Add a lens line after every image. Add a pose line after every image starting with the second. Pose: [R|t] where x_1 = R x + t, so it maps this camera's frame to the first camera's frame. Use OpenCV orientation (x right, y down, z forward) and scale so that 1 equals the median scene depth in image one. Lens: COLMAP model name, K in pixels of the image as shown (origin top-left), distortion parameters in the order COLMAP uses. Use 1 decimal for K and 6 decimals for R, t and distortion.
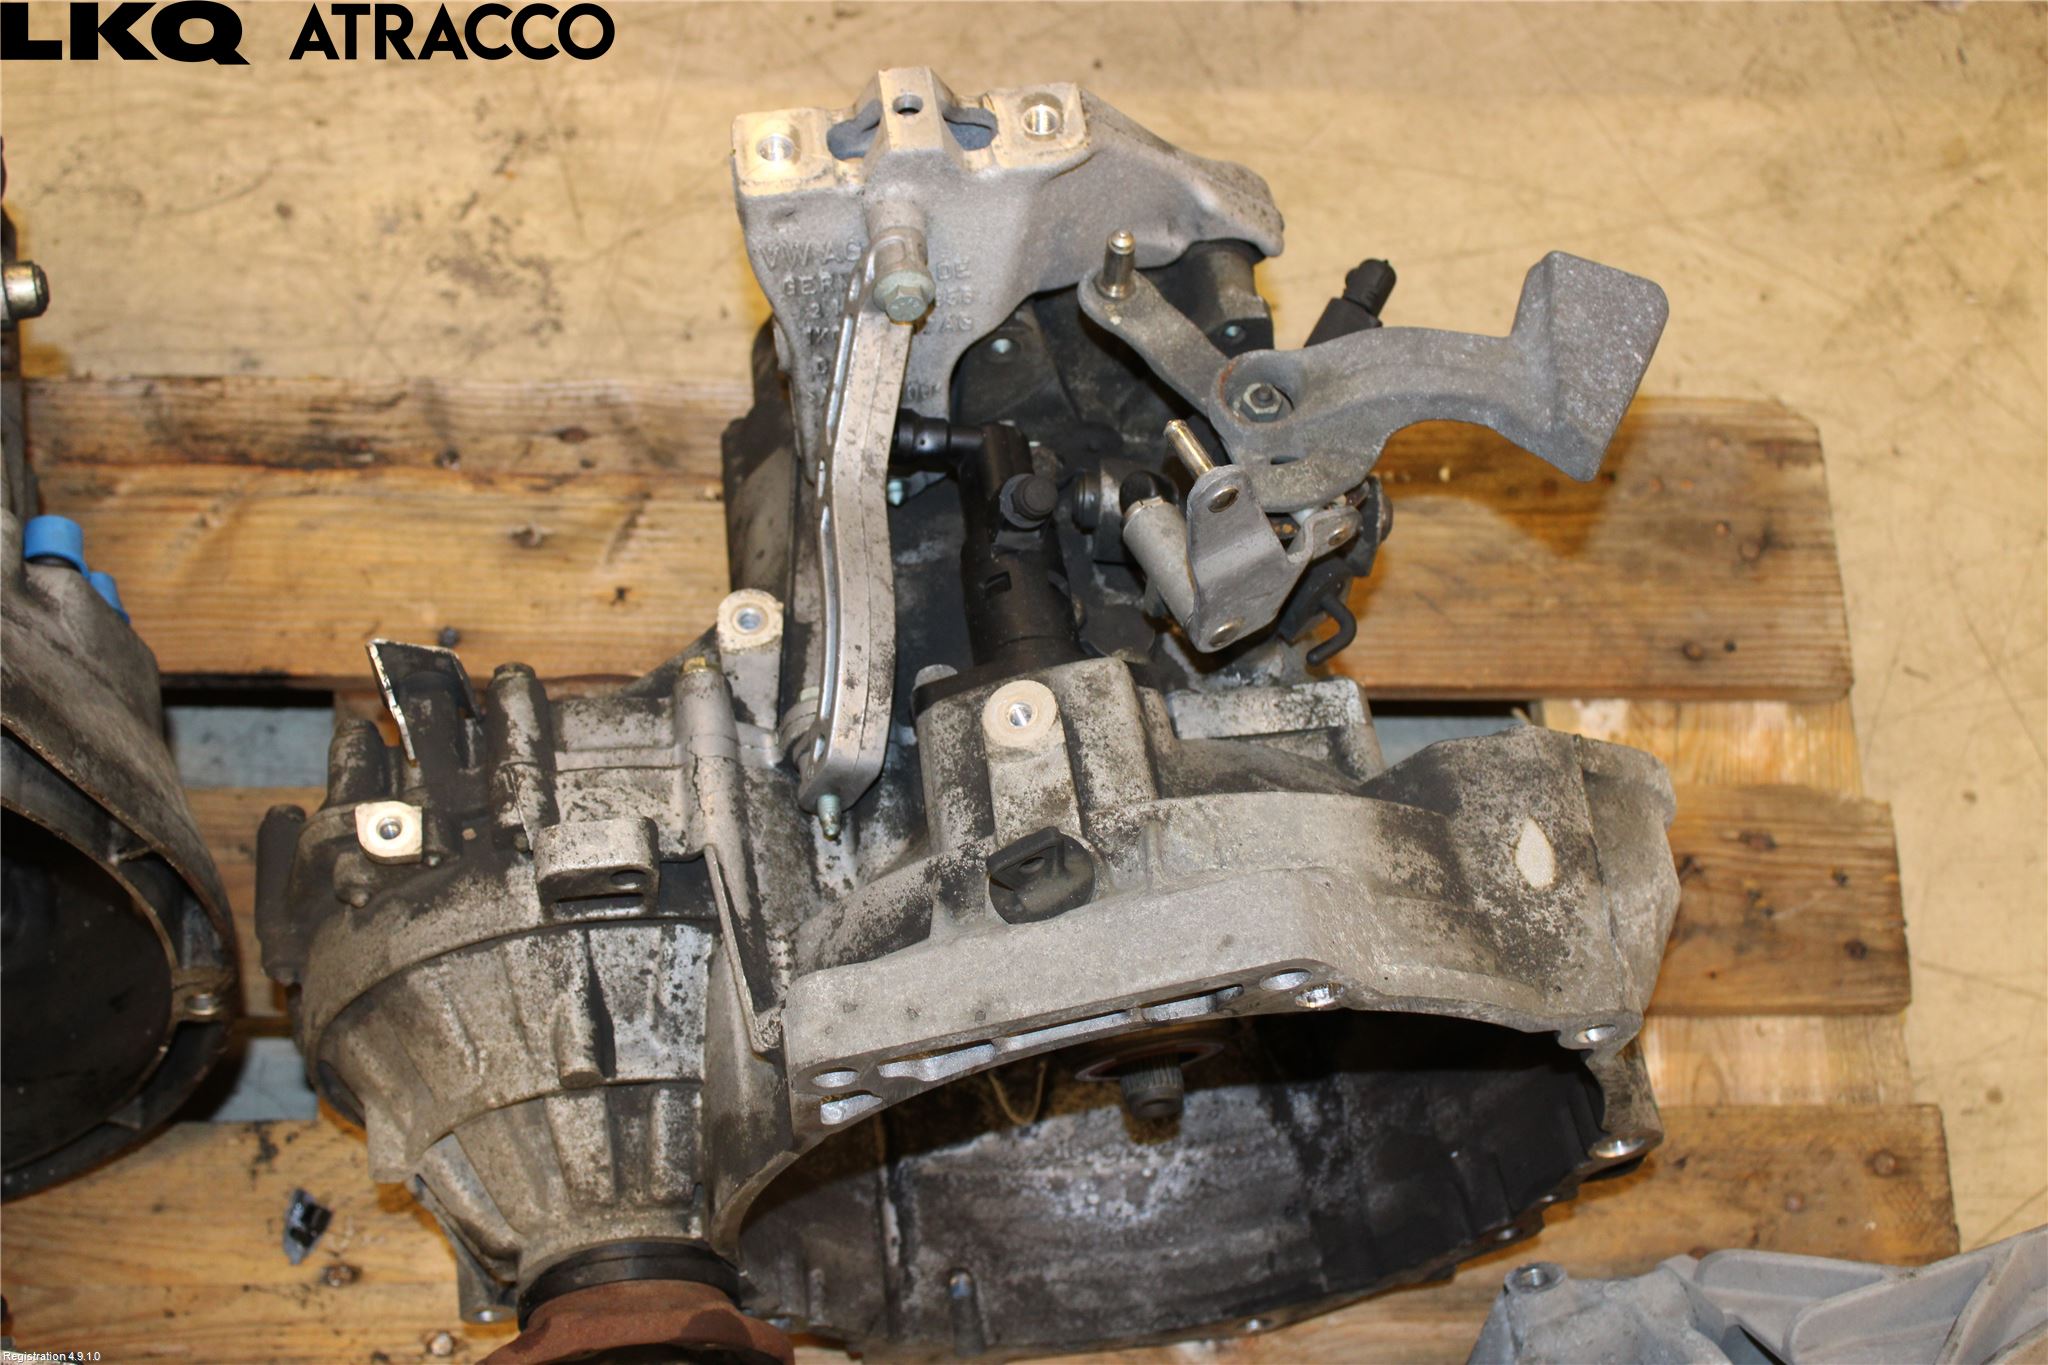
lens RADIAL K [[2610.6, 0, 1024.0], [0, 2610.6, 682.5], [0, 0, 1]] dist [-0.086052, 0.185140]
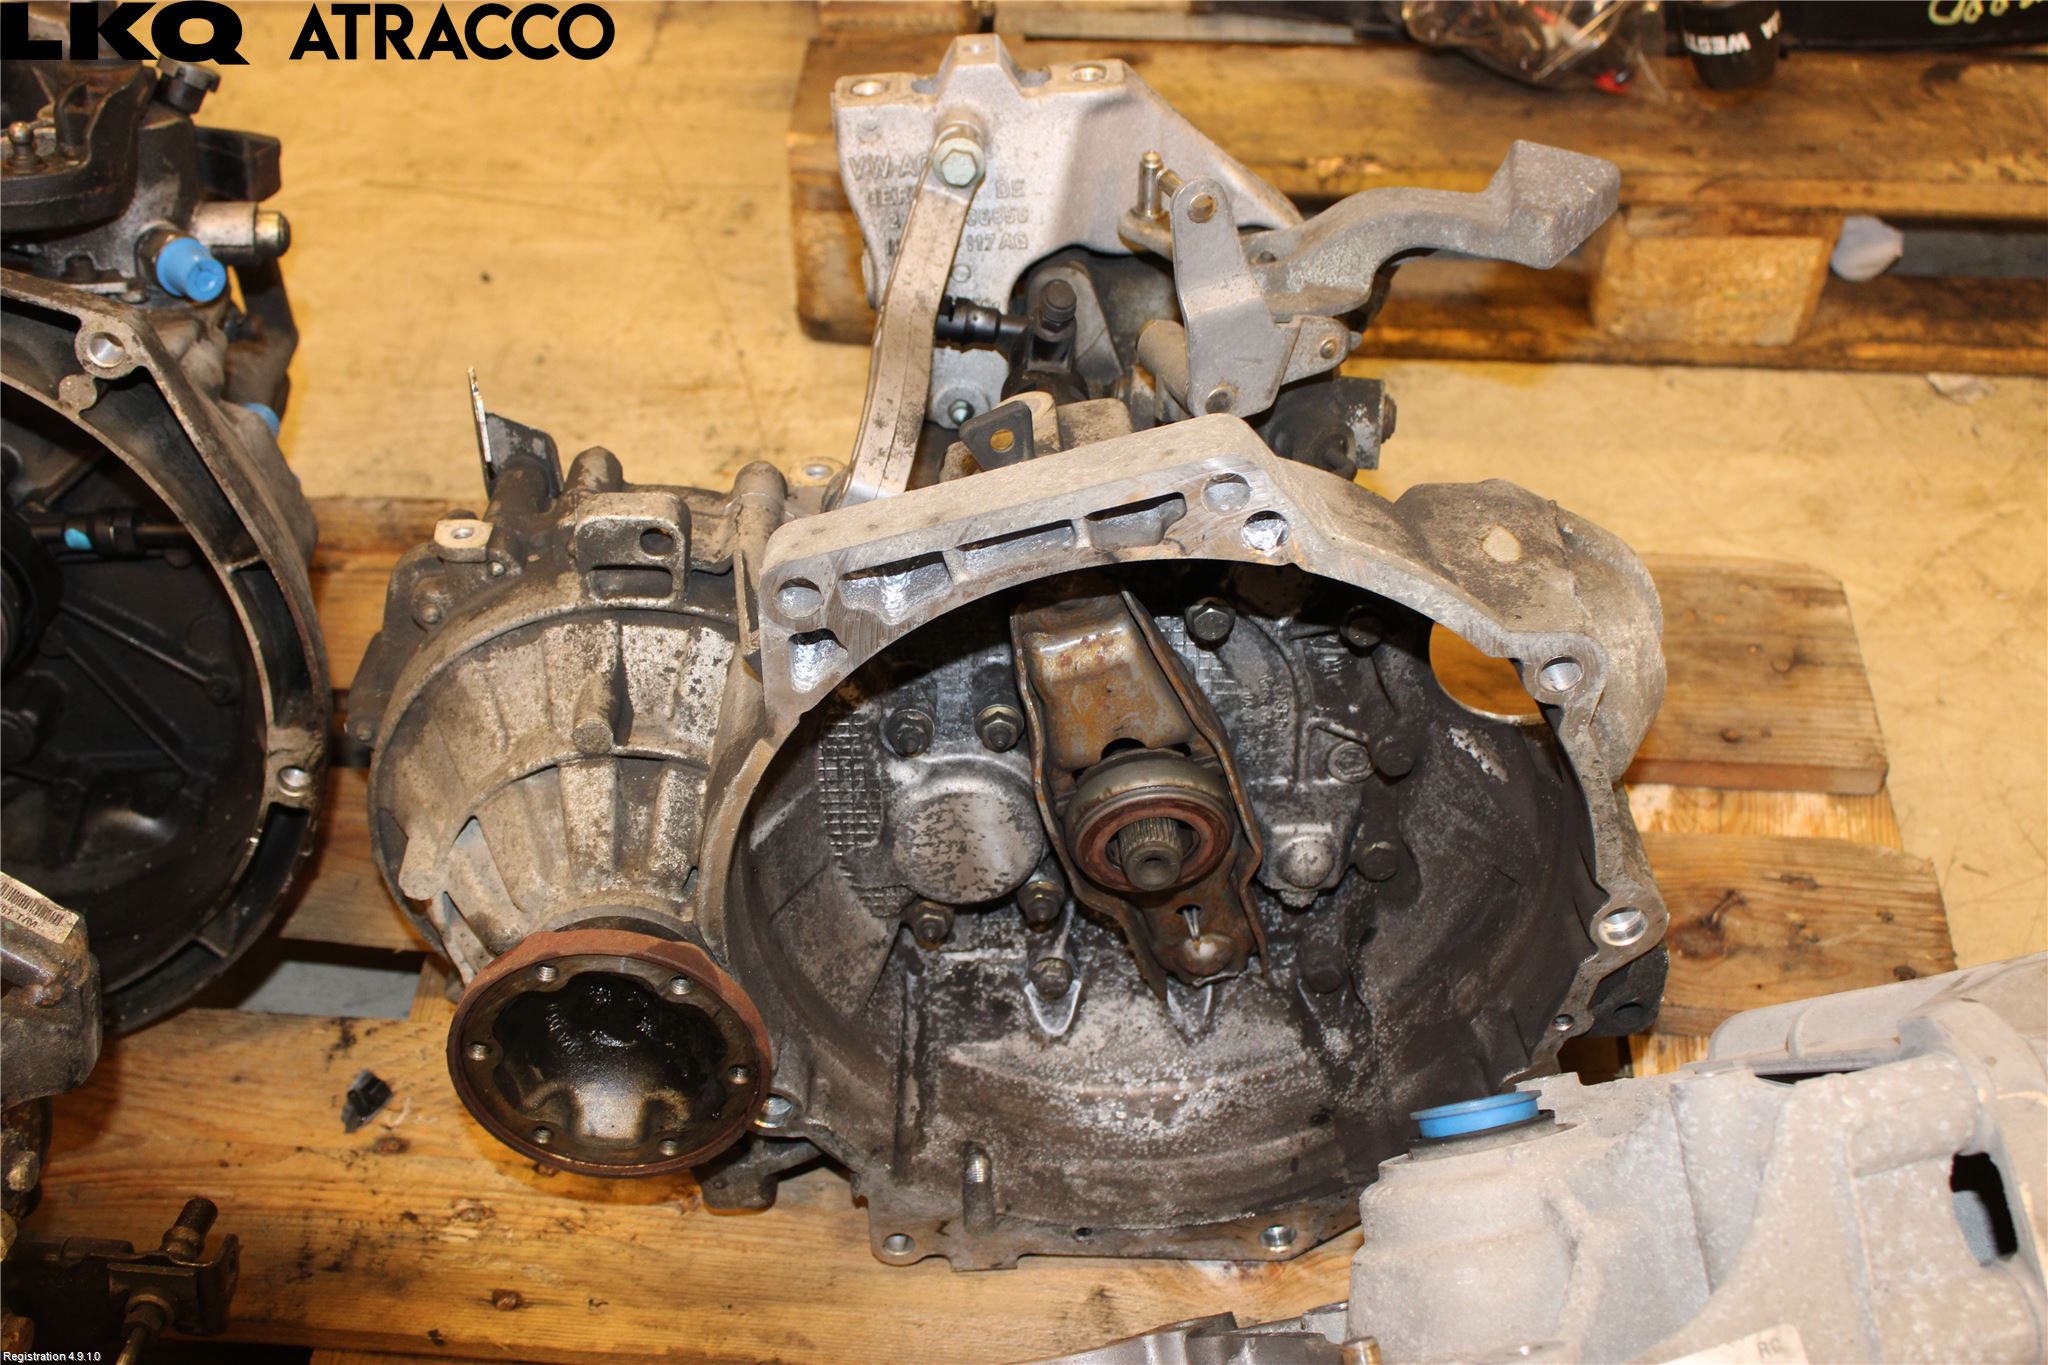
lens RADIAL K [[2234.8, 0, 1024.0], [0, 2234.8, 682.5], [0, 0, 1]] dist [-0.119893, 0.168620]
pose [[0.991299, 0.013369, -0.130946, 0.100943], [-0.065955, 0.911377, -0.406253, 0.403096], [0.113910, 0.411355, 0.904329, 0.156552]]
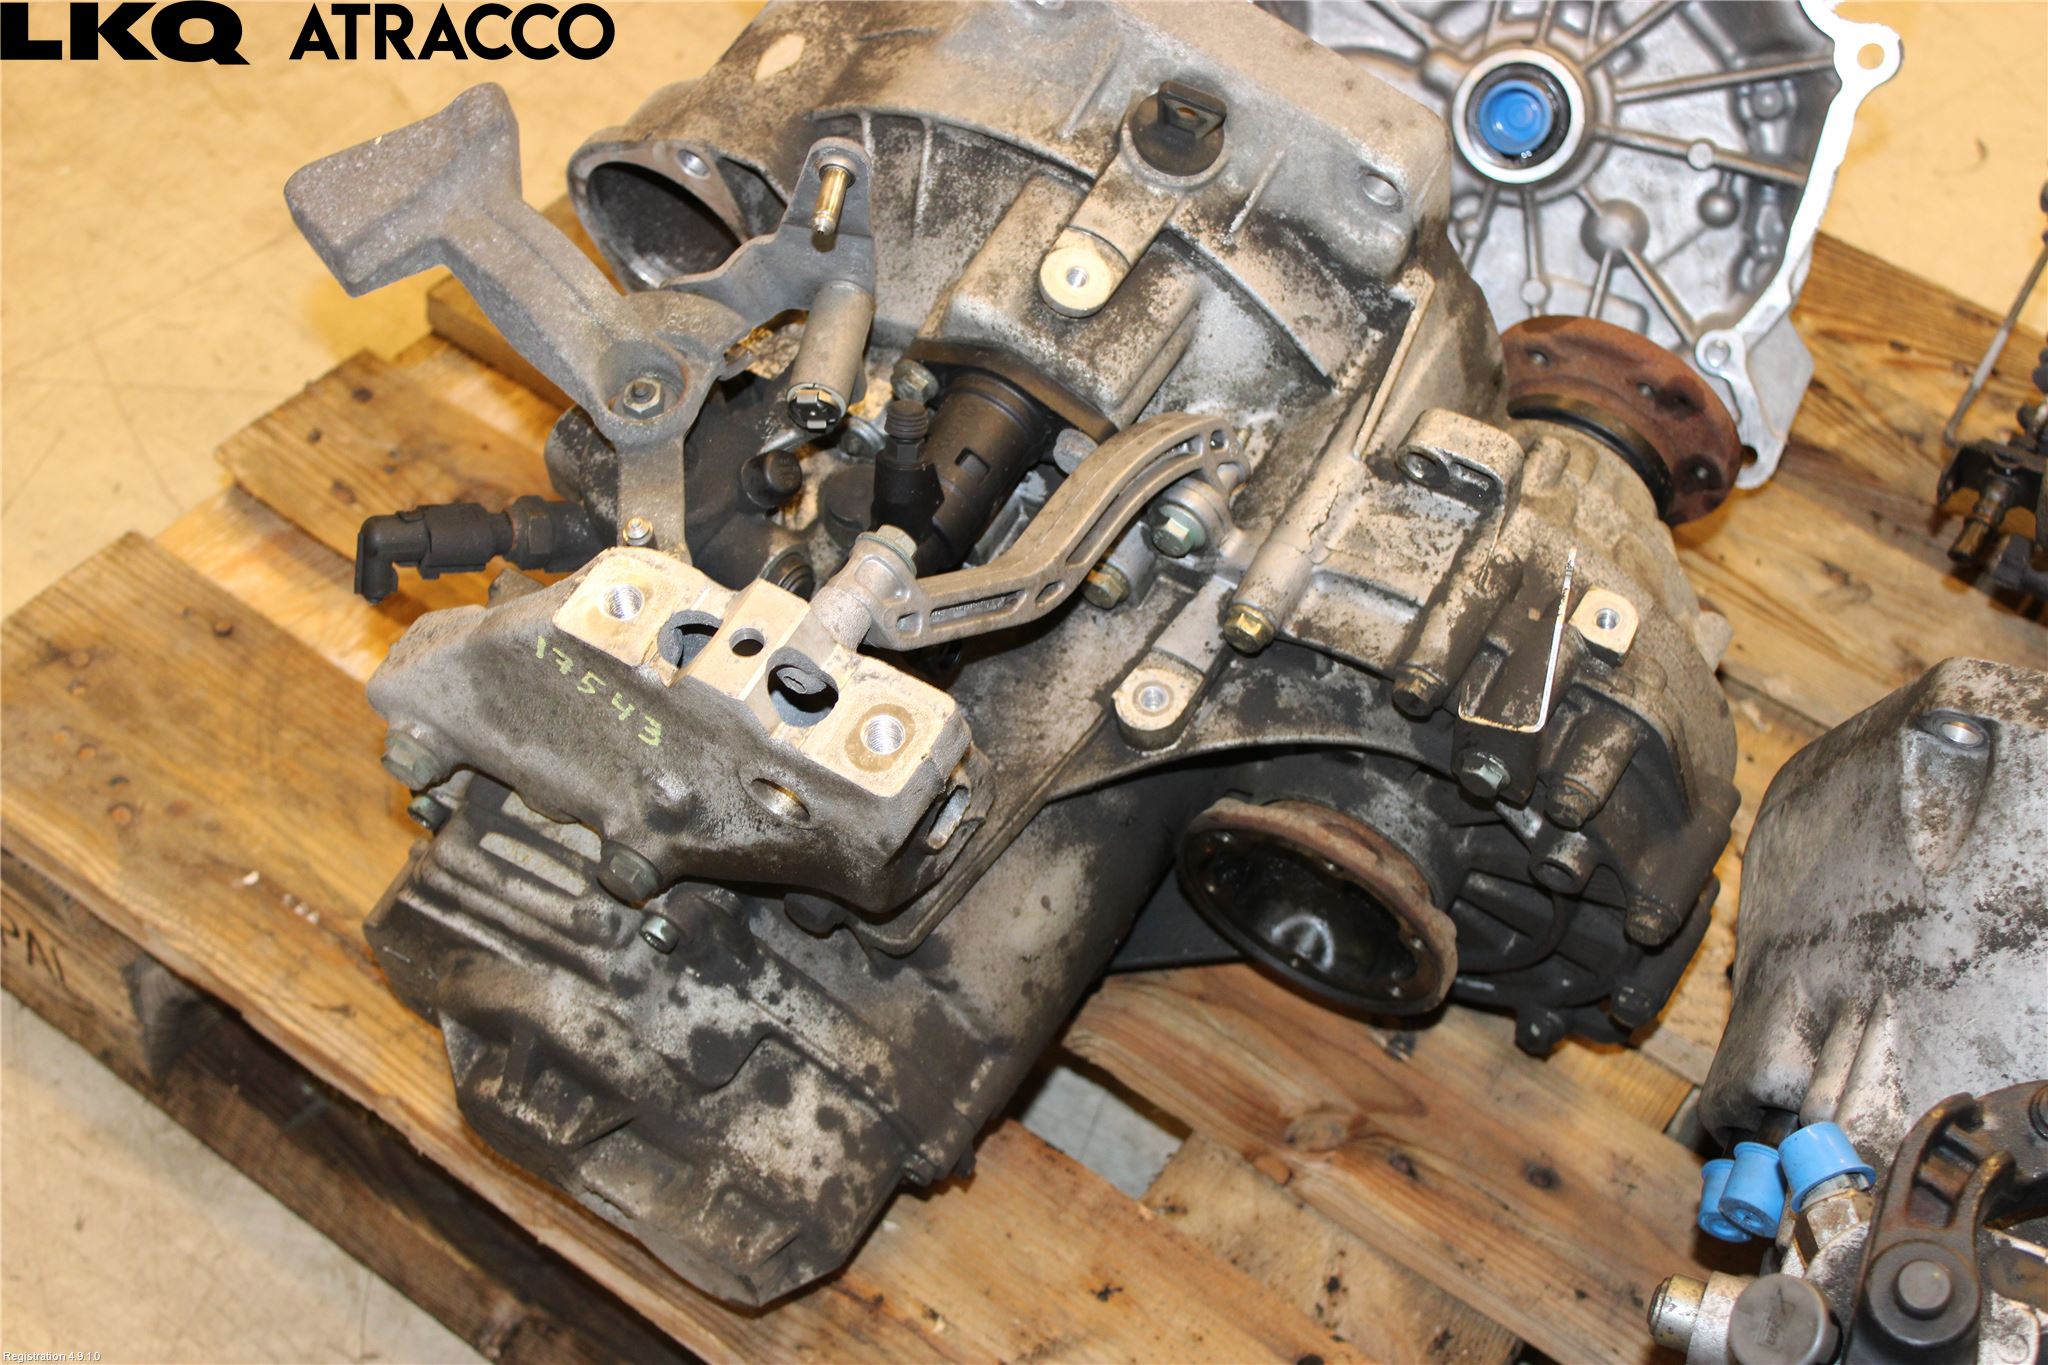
lens RADIAL K [[3198.2, 0, 1024.0], [0, 3198.2, 682.5], [0, 0, 1]] dist [0.004746, 0.075951]
pose [[-0.780354, -0.526568, 0.337304, -0.421143], [0.540506, -0.296696, 0.787290, -0.884910], [-0.314485, 0.796679, 0.516141, 0.381204]]
